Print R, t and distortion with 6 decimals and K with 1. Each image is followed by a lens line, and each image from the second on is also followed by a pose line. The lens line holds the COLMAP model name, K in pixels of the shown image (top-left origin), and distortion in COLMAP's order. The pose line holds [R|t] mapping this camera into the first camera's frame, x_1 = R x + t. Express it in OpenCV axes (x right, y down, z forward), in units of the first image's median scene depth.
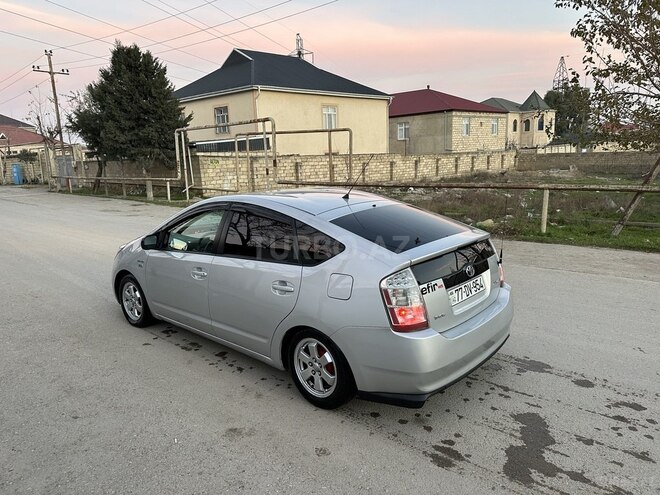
lens RADIAL K [[463.3, 0, 327.9], [0, 463.3, 246.4], [0, 0, 1]] dist [0.060606, -0.076955]
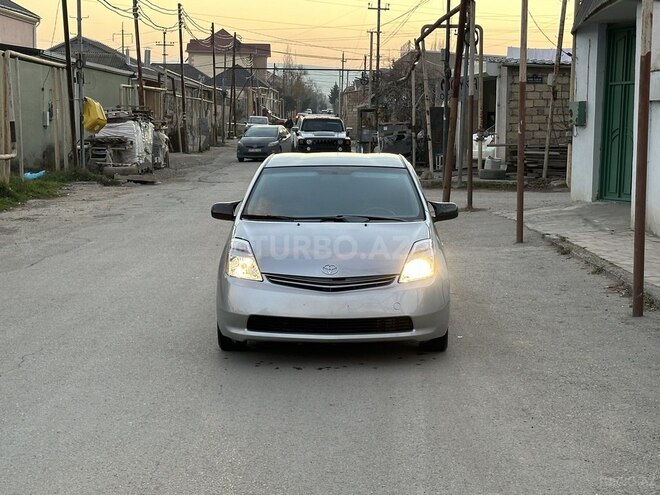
lens RADIAL K [[1252.8, 0, 330.0], [0, 1252.8, 247.5], [0, 0, 1]] dist [0.087673, 0.225094]
pose [[-0.656184, -0.041082, 0.753482, -0.604534], [0.164262, 0.966796, 0.195763, -0.131921], [-0.736506, 0.252225, -0.627647, 0.800030]]
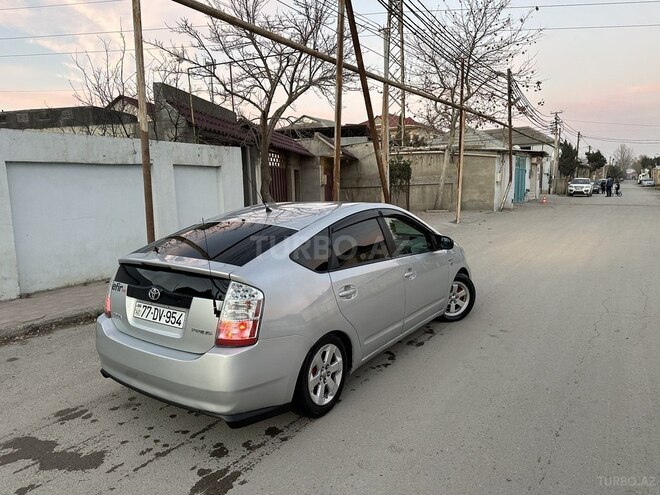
lens RADIAL K [[455.5, 0, 328.7], [0, 455.5, 251.0], [0, 0, 1]] dist [0.070999, -0.088596]
pose [[0.143928, 0.176368, -0.973745, 0.275176], [-0.179002, 0.972398, 0.149666, -0.051961], [0.973264, 0.152761, 0.171526, 0.261686]]
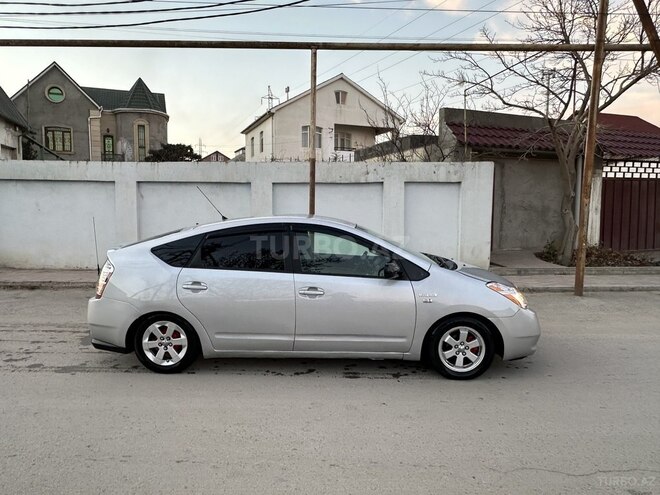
lens RADIAL K [[457.4, 0, 331.6], [0, 457.4, 246.9], [0, 0, 1]] dist [-0.005150, -0.002903]
pose [[-0.751743, 0.096218, -0.652400, 0.173992], [-0.104634, 0.959363, 0.262057, -0.105555], [0.651103, 0.265262, -0.711127, 0.564996]]
